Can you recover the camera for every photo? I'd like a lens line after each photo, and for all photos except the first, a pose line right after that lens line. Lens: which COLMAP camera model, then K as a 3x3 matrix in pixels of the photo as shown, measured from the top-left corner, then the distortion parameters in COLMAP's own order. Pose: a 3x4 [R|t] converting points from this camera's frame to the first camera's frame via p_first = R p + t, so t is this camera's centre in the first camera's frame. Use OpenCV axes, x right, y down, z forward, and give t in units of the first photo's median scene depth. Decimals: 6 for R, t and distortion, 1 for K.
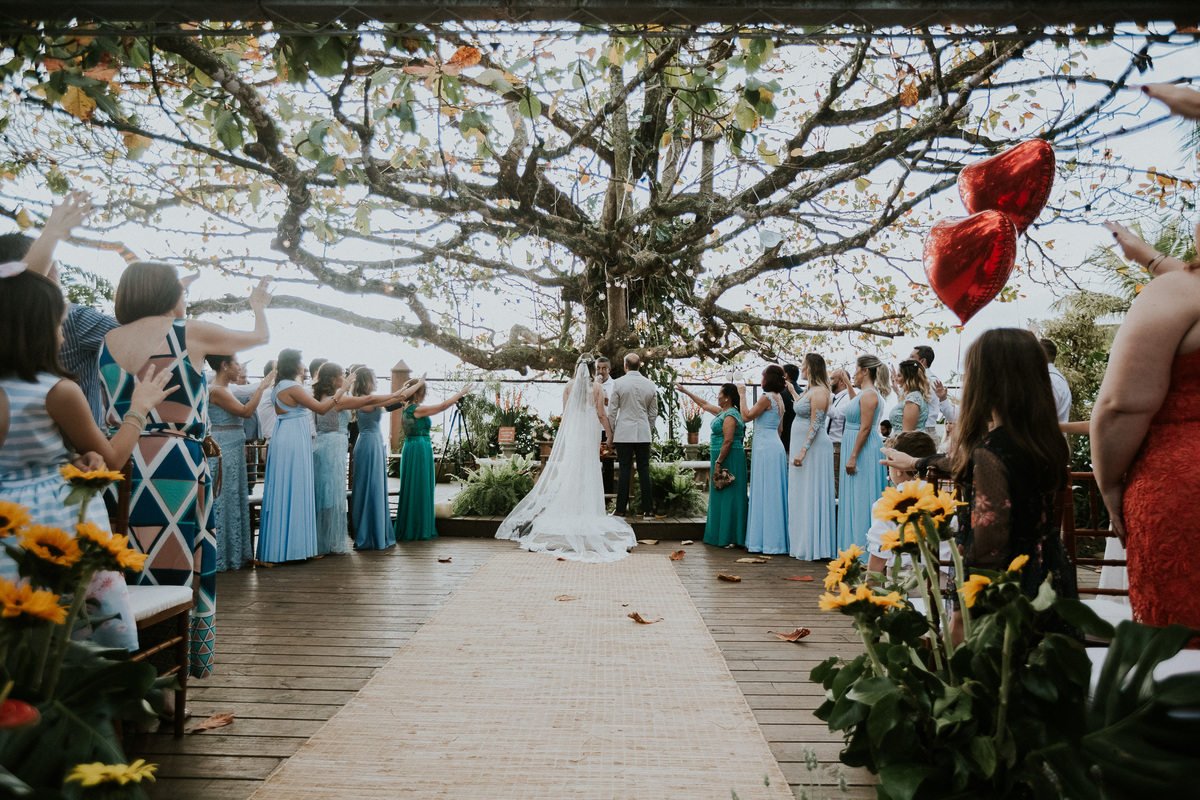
lens RADIAL K [[733.1, 0, 595.6], [0, 733.1, 392.4], [0, 0, 1]] dist [-0.019233, 0.002640]
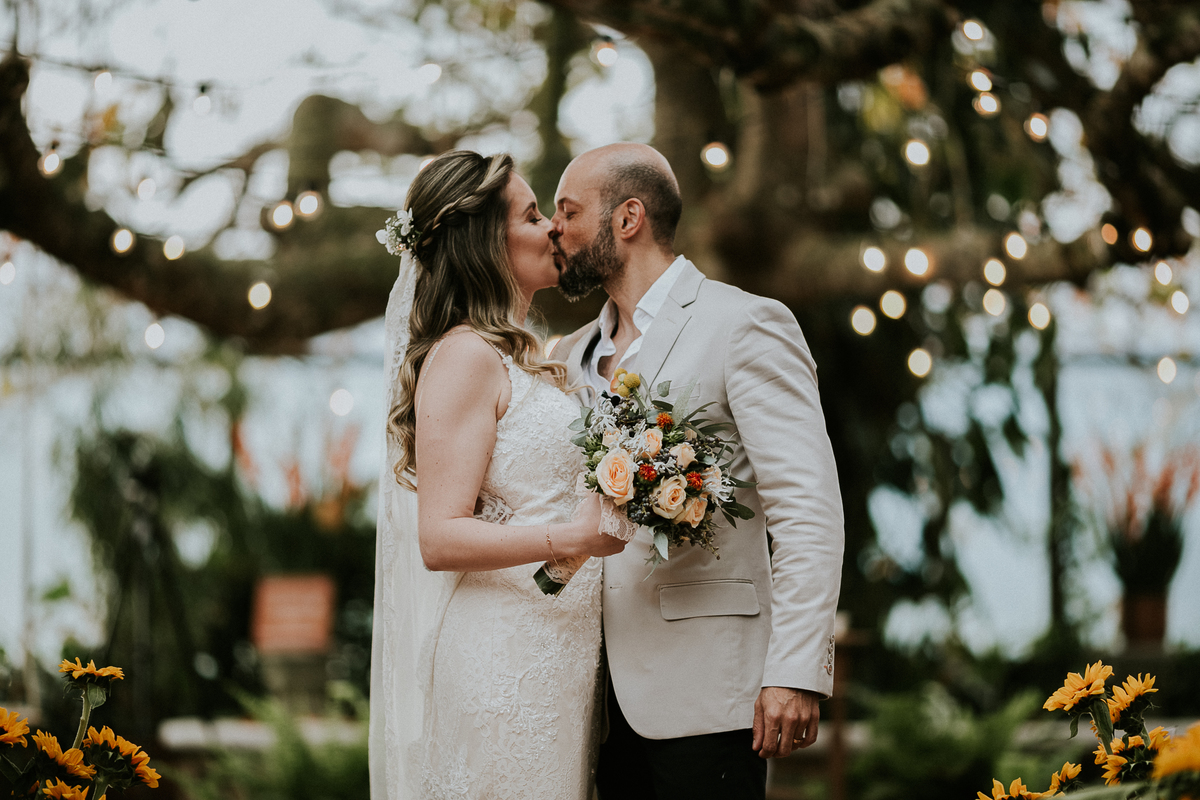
lens RADIAL K [[4653.1, 0, 612.6], [0, 4653.1, 399.8], [0, 0, 1]] dist [0.507423, 0.000000]
pose [[0.999786, -0.011847, -0.016932, -0.001864], [0.012057, 0.999851, 0.012356, -0.040728], [0.016784, -0.012558, 0.999780, -0.718633]]
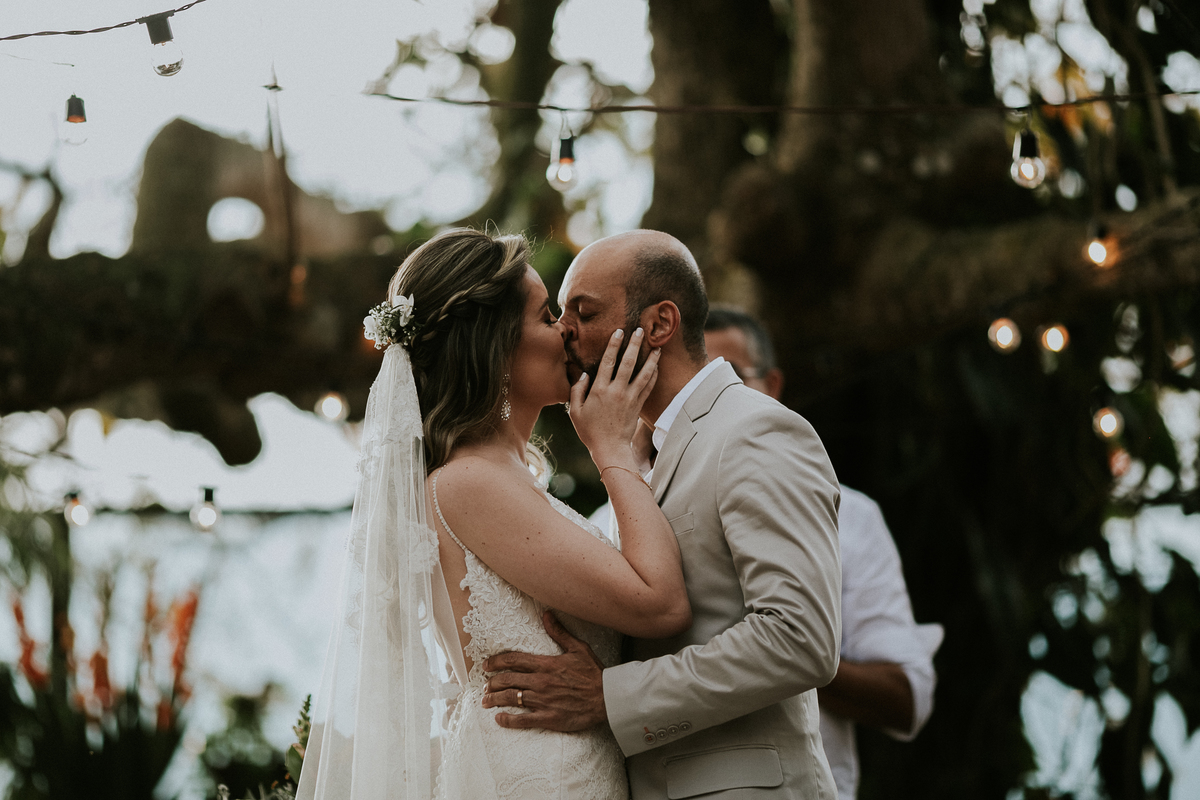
lens RADIAL K [[4653.1, 0, 601.0], [0, 4653.1, 395.4], [0, 0, 1]] dist [0.507423, 0.000000]
pose [[0.998745, -0.024342, -0.043762, 0.026551], [0.022348, 0.998716, -0.045472, 0.012028], [0.044812, 0.044437, 0.998007, 0.208972]]
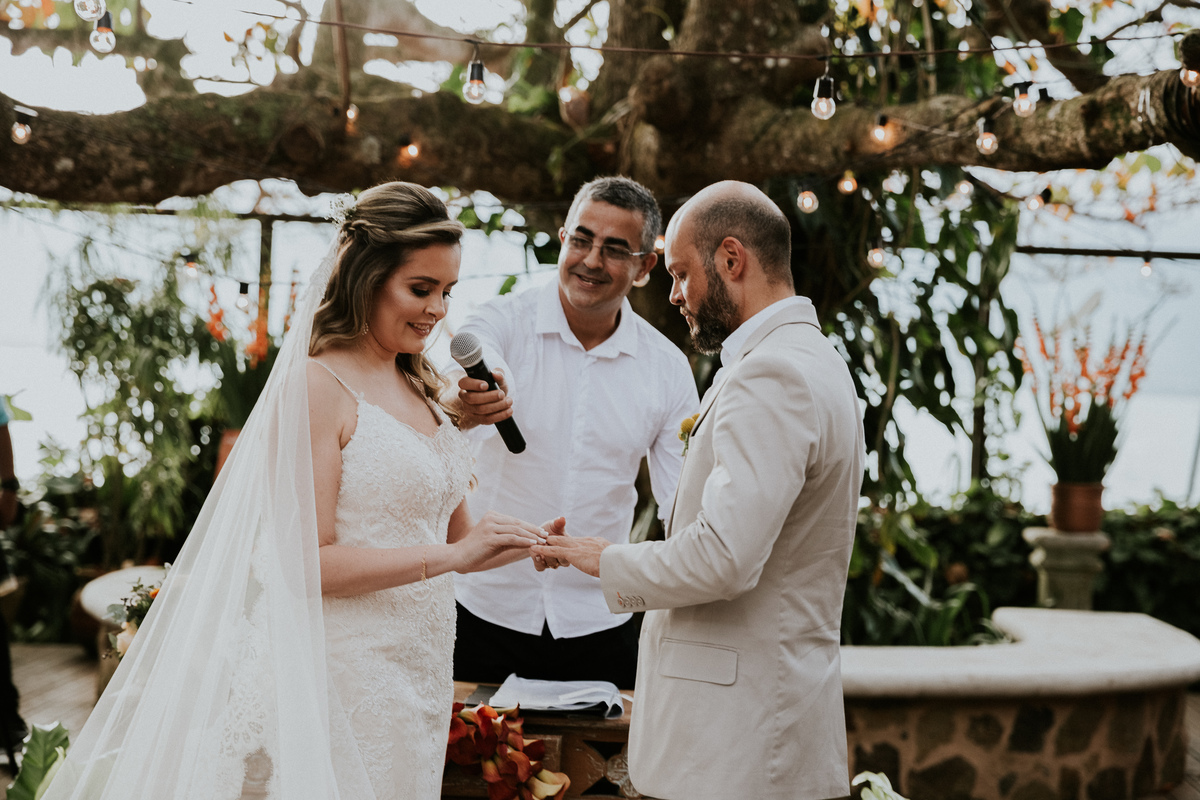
lens RADIAL K [[2293.6, 0, 596.5], [0, 2293.6, 401.1], [0, 0, 1]] dist [0.227680, 0.000000]
pose [[0.997608, 0.032865, -0.060819, 0.051271], [-0.027831, 0.996258, 0.081831, -0.043228], [0.063281, -0.079942, 0.994789, 0.523142]]
